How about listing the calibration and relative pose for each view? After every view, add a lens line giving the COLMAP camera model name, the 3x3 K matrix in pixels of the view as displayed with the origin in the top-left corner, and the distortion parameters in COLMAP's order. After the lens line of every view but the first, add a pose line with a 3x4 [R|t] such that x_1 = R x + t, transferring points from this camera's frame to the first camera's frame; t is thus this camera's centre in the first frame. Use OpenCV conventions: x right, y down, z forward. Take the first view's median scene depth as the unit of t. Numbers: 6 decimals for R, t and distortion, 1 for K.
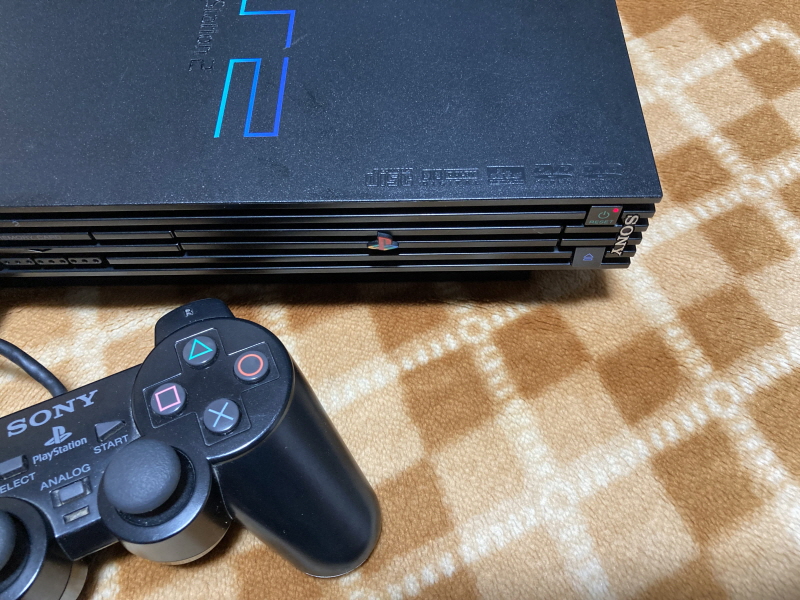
lens RADIAL K [[669.4, 0, 406.3], [0, 669.4, 300.8], [0, 0, 1]] dist [-0.012265, -0.001362]
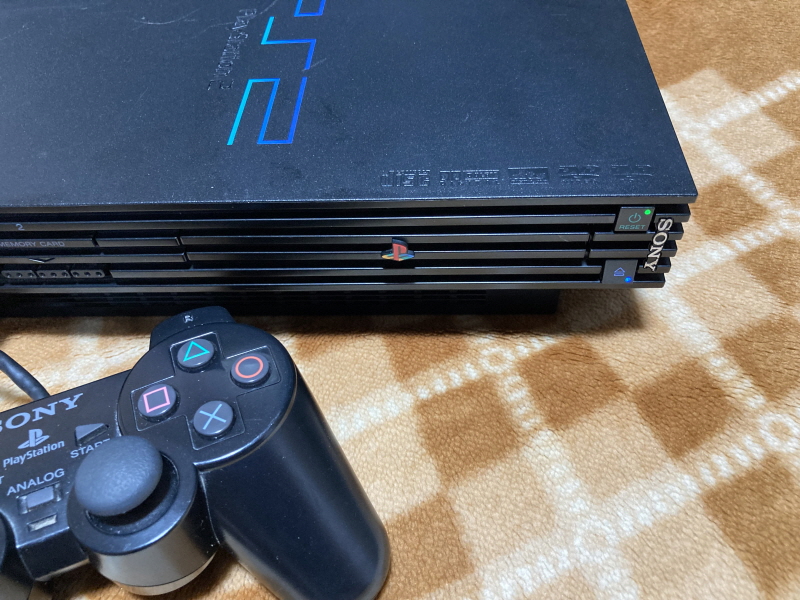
lens RADIAL K [[671.9, 0, 400.0], [0, 671.9, 300.0], [0, 0, 1]] dist [-0.013055, -0.001958]
pose [[0.998961, 0.008878, -0.044699, 0.010692], [-0.016376, 0.985260, -0.170280, 0.138038], [0.042528, 0.170835, 0.984381, 0.080566]]
